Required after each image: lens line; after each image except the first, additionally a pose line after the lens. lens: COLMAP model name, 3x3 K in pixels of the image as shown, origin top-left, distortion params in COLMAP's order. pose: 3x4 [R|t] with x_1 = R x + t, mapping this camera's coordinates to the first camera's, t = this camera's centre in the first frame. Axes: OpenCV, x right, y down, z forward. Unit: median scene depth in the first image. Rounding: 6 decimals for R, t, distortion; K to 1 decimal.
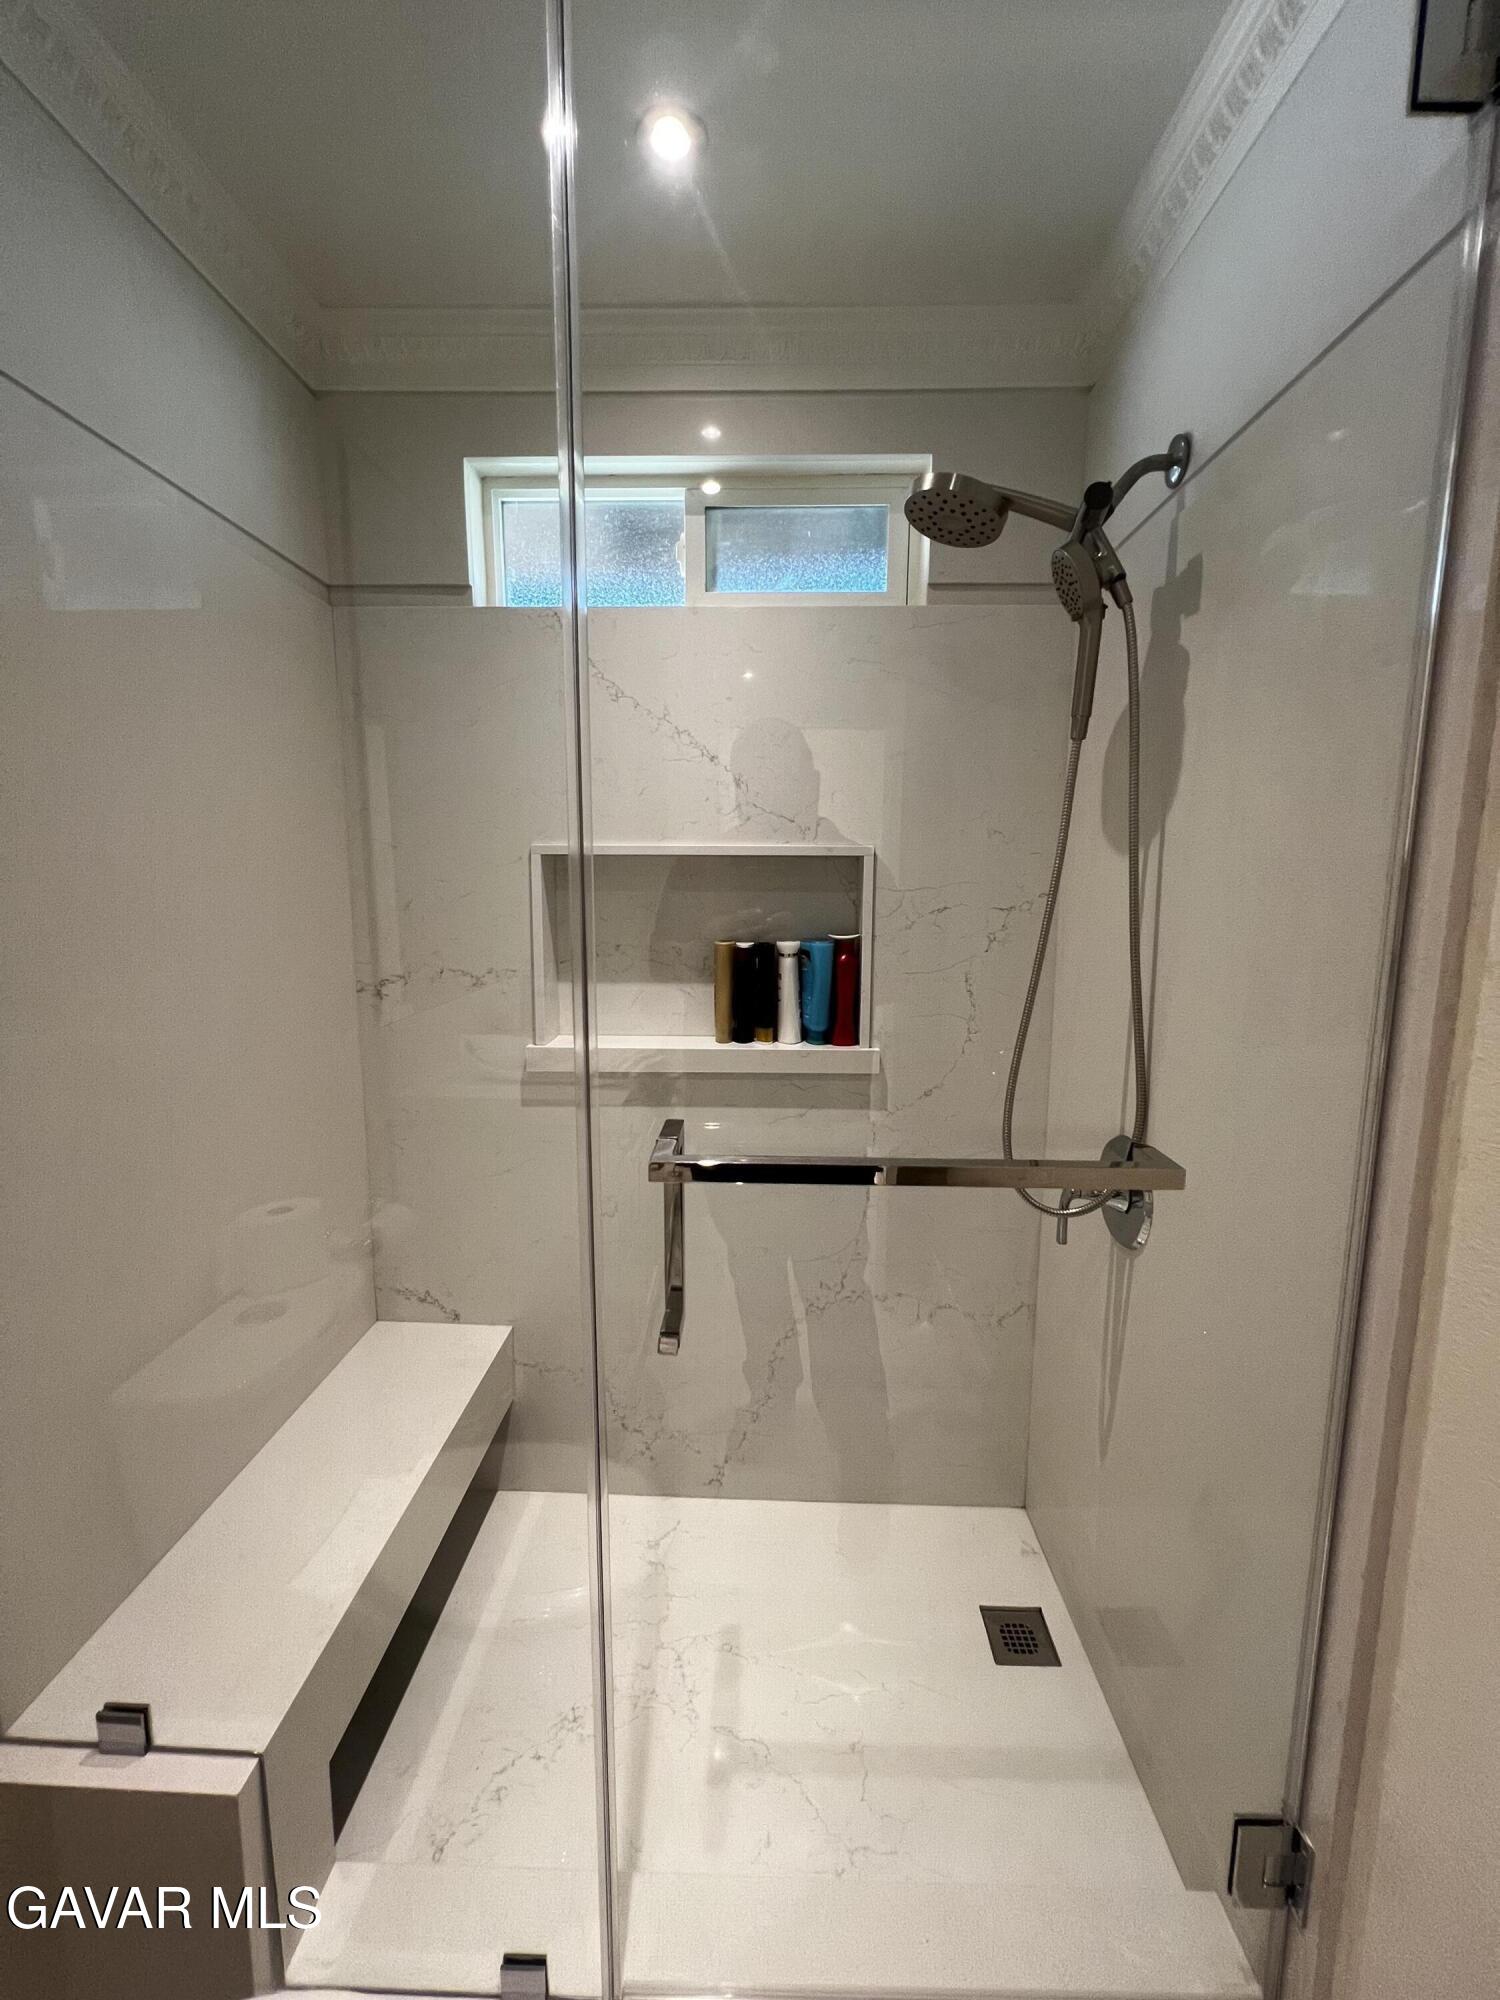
lens RADIAL K [[803.2, 0, 756.2], [0, 803.2, 996.7], [0, 0, 1]] dist [-0.003533, 0.001240]
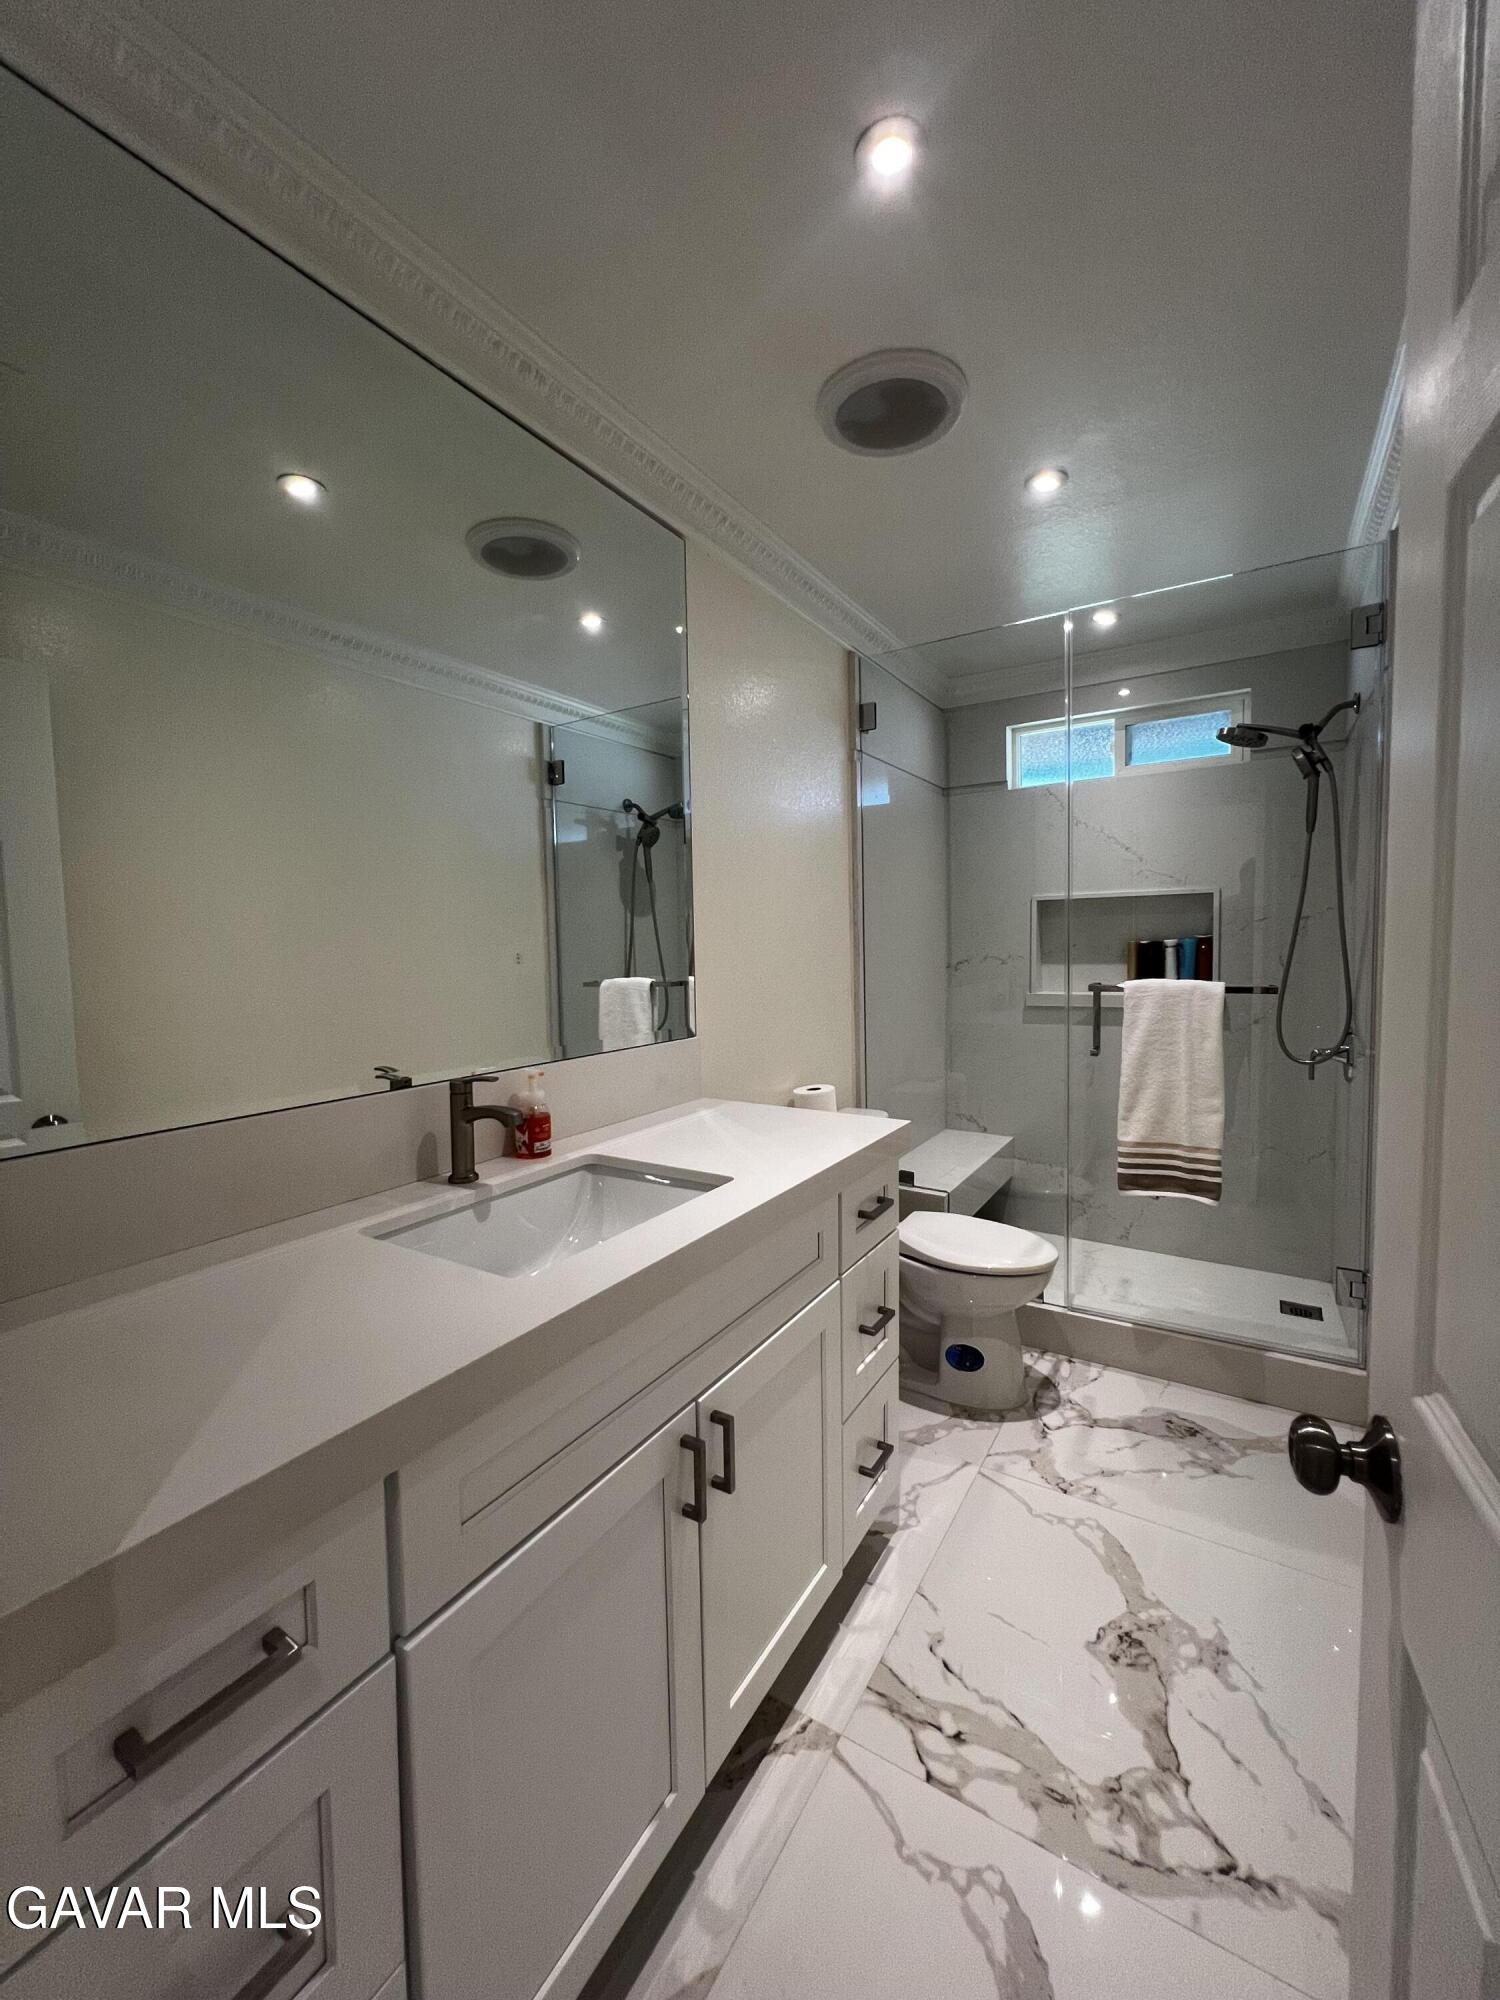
lens RADIAL K [[803.2, 0, 751.0], [0, 803.2, 999.0], [0, 0, 1]] dist [-0.003533, 0.001240]
pose [[0.861605, 0.009950, -0.507482, 0.153774], [-0.045410, 0.997310, -0.057543, 0.231023], [0.505544, 0.072624, 0.859739, -1.145648]]
